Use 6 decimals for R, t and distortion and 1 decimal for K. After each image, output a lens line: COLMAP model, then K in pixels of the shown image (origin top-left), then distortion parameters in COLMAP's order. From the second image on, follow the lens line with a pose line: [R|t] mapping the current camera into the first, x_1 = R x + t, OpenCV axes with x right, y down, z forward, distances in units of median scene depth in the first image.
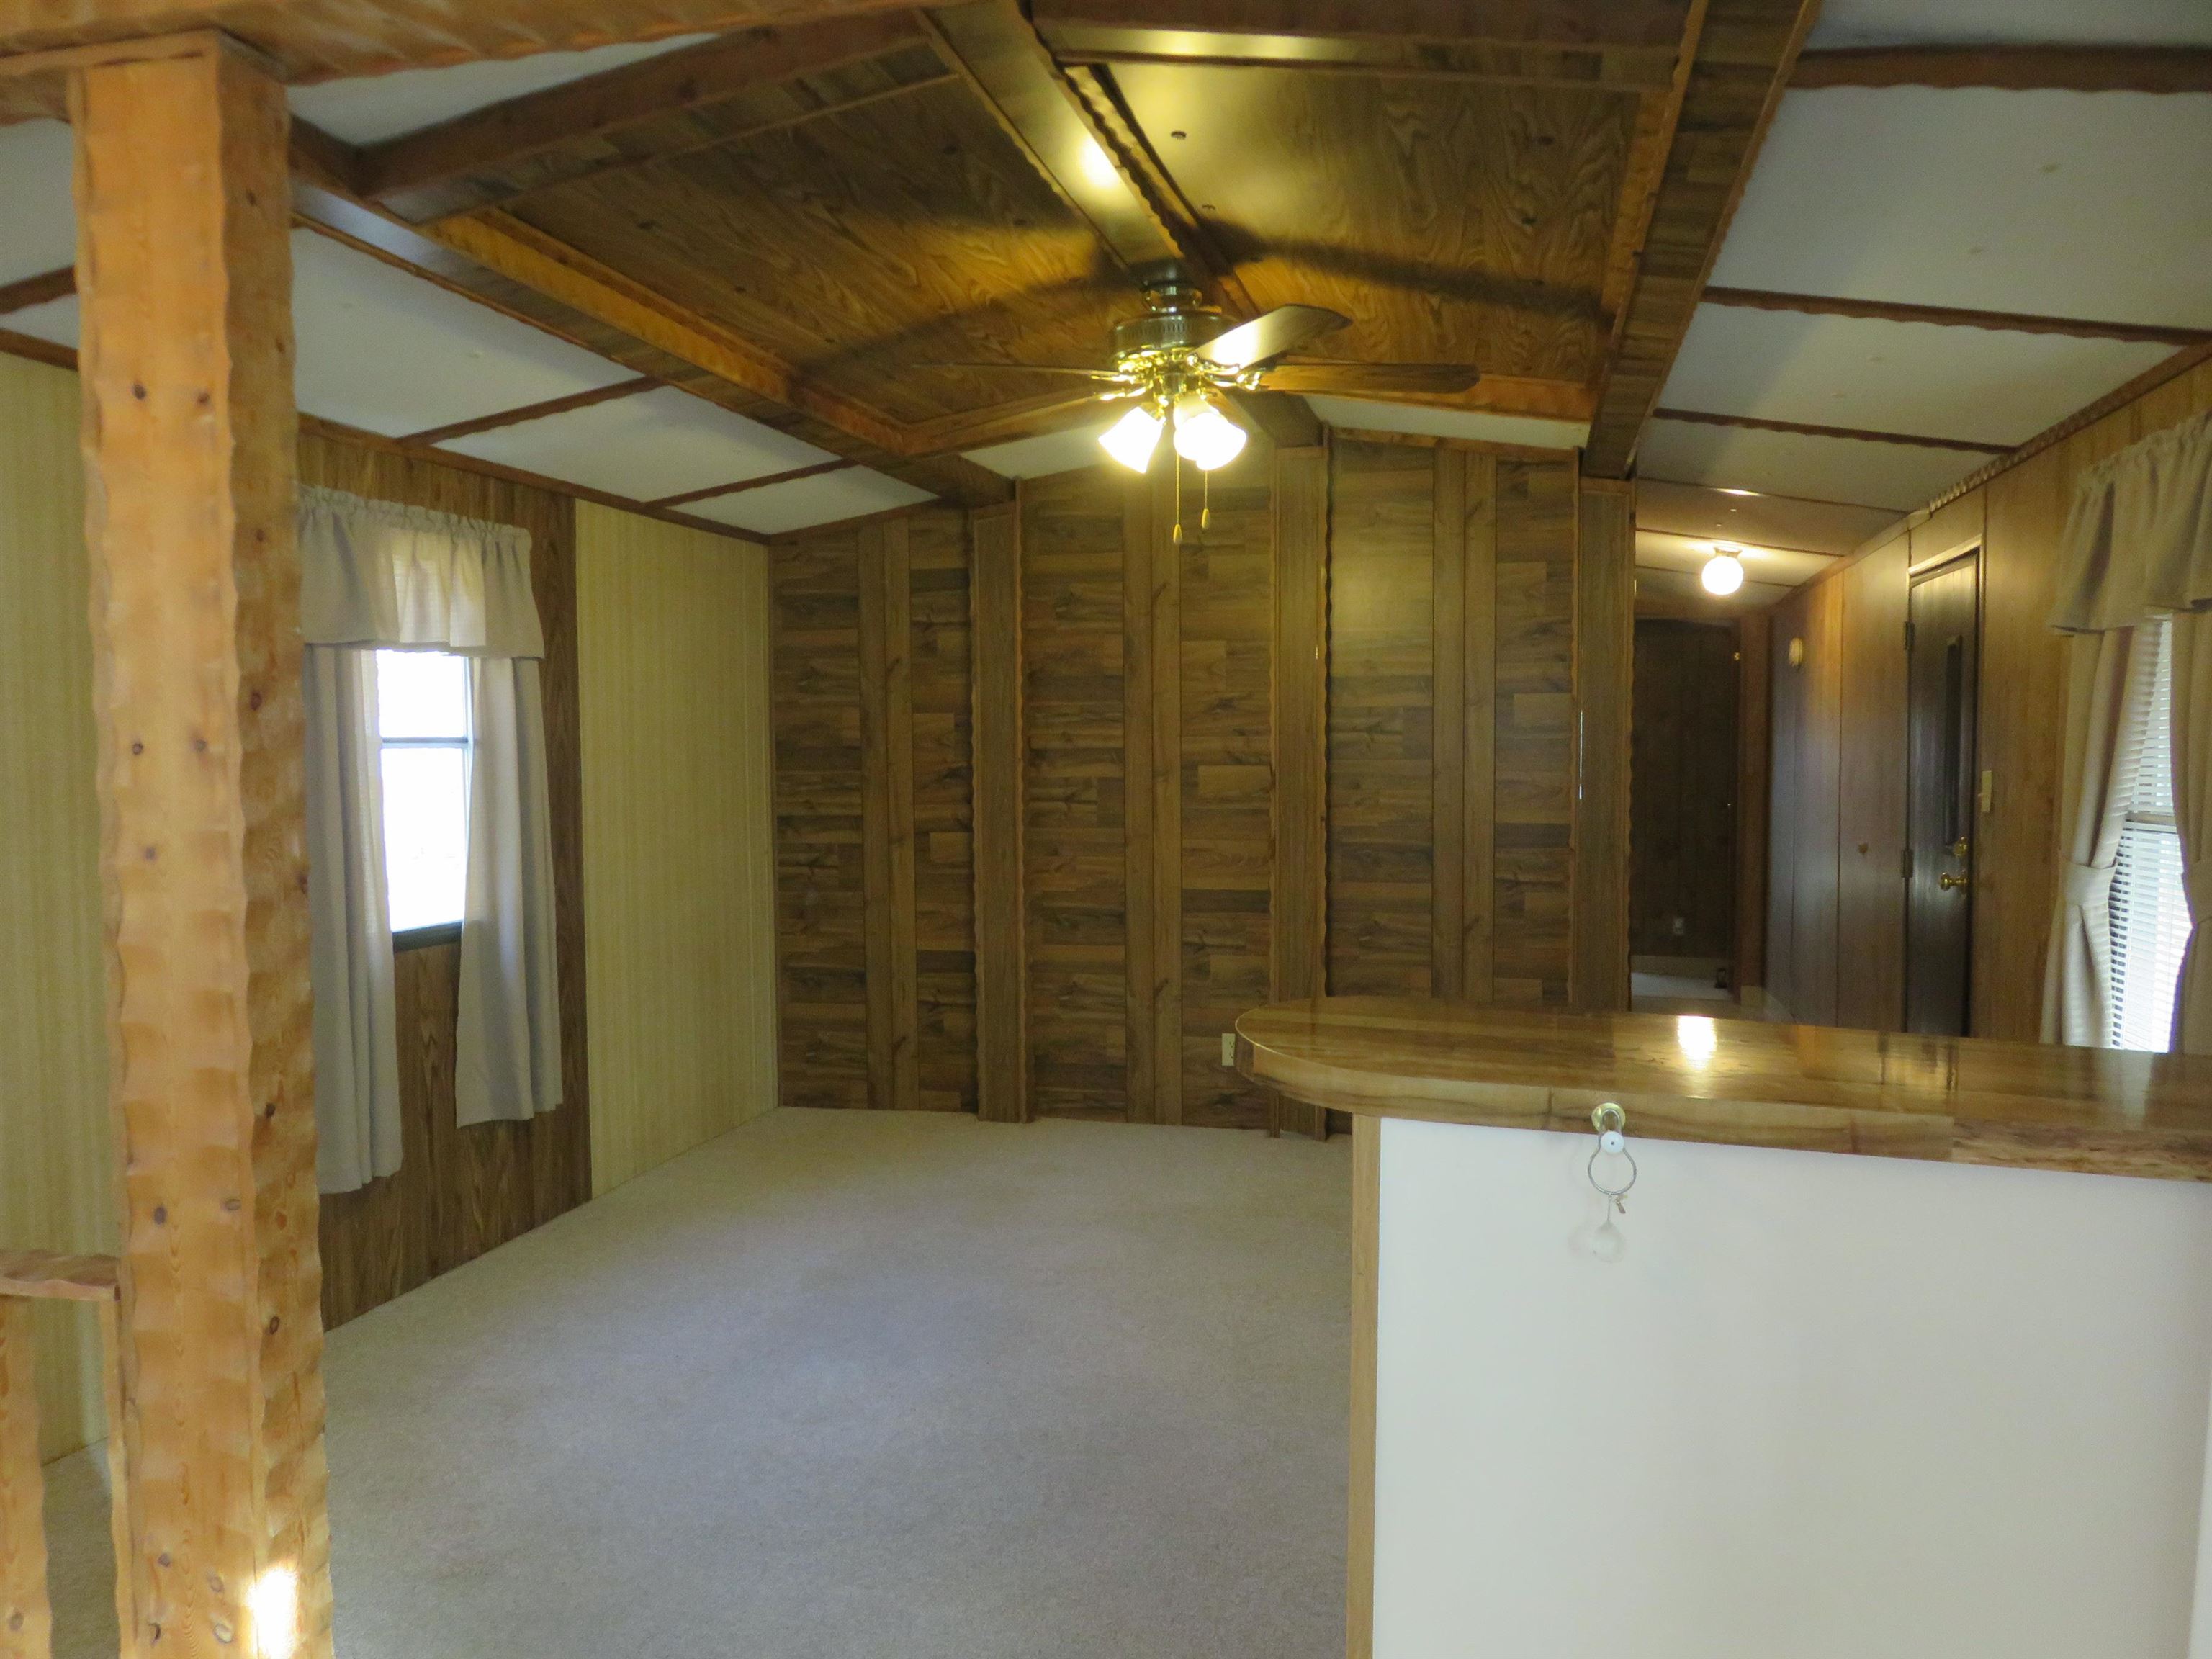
lens RADIAL K [[1644.8, 0, 1103.7], [0, 1644.8, 837.1], [0, 0, 1]] dist [-0.008149, -0.008528]
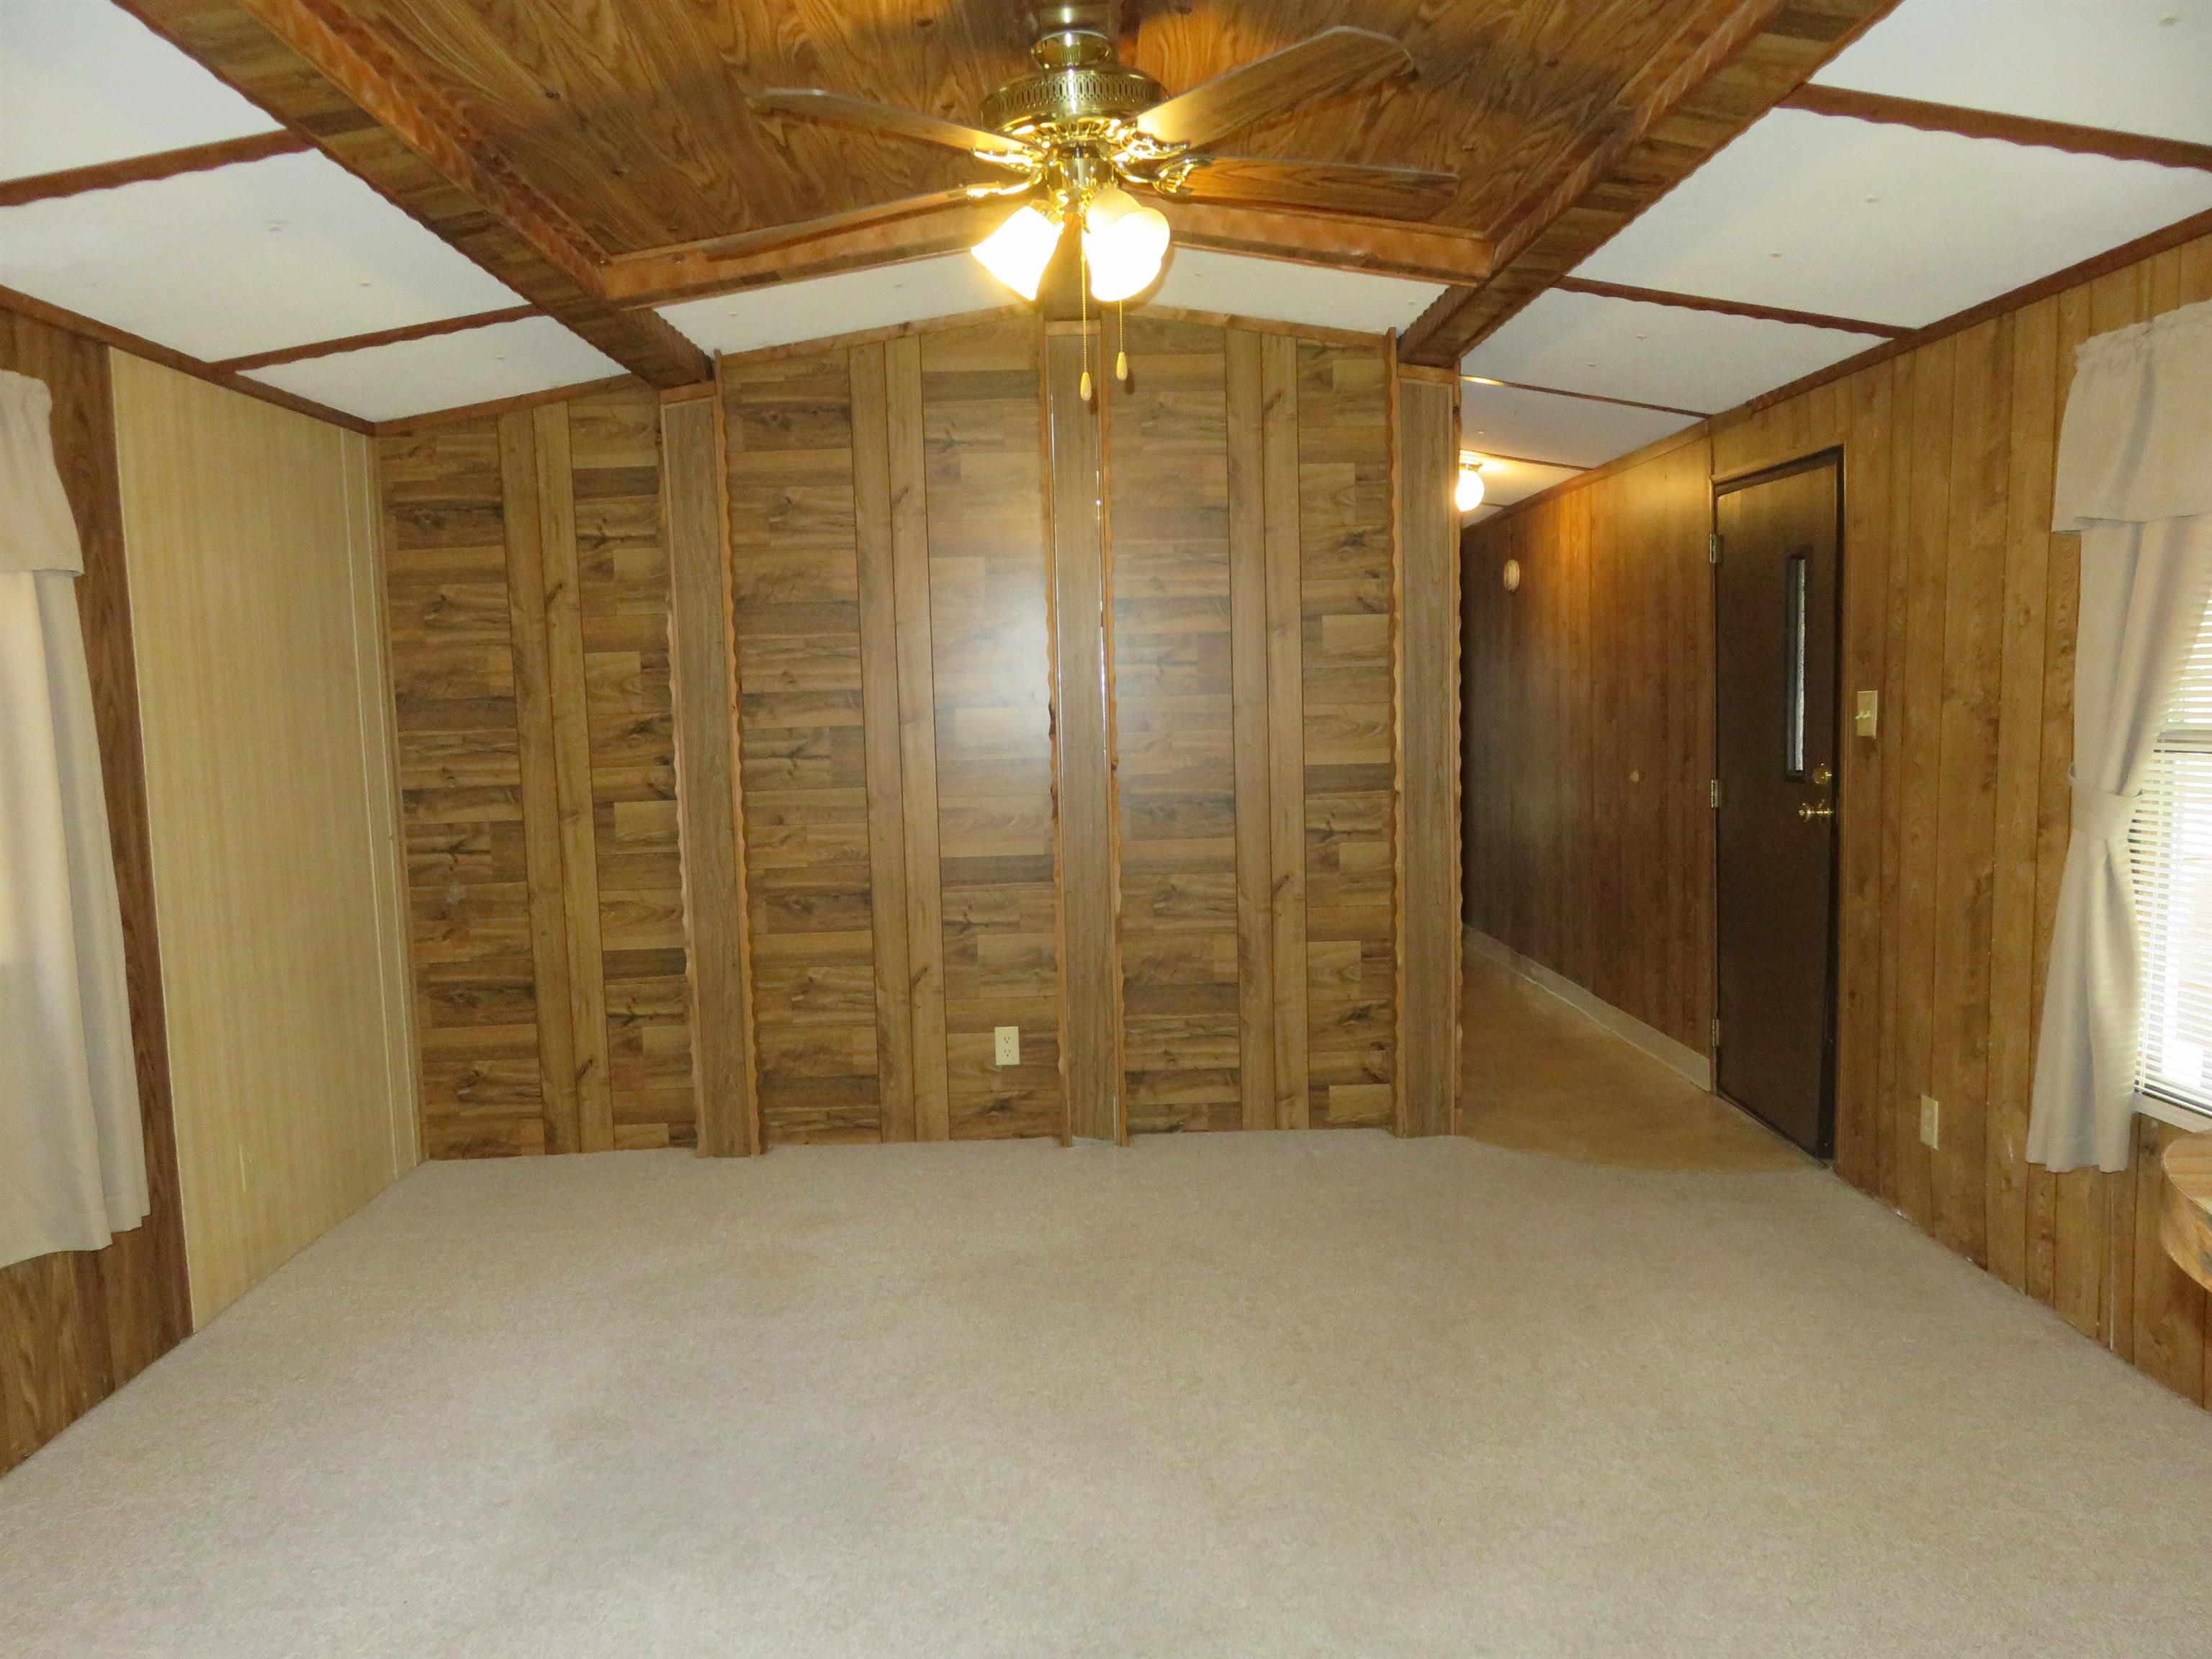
lens RADIAL K [[1644.8, 0, 1103.7], [0, 1644.8, 837.1], [0, 0, 1]] dist [-0.008149, -0.008528]
pose [[0.963267, -0.047601, 0.264292, -0.091120], [0.039161, 0.998543, 0.037115, -0.006604], [-0.265673, -0.025402, 0.963728, 0.177456]]
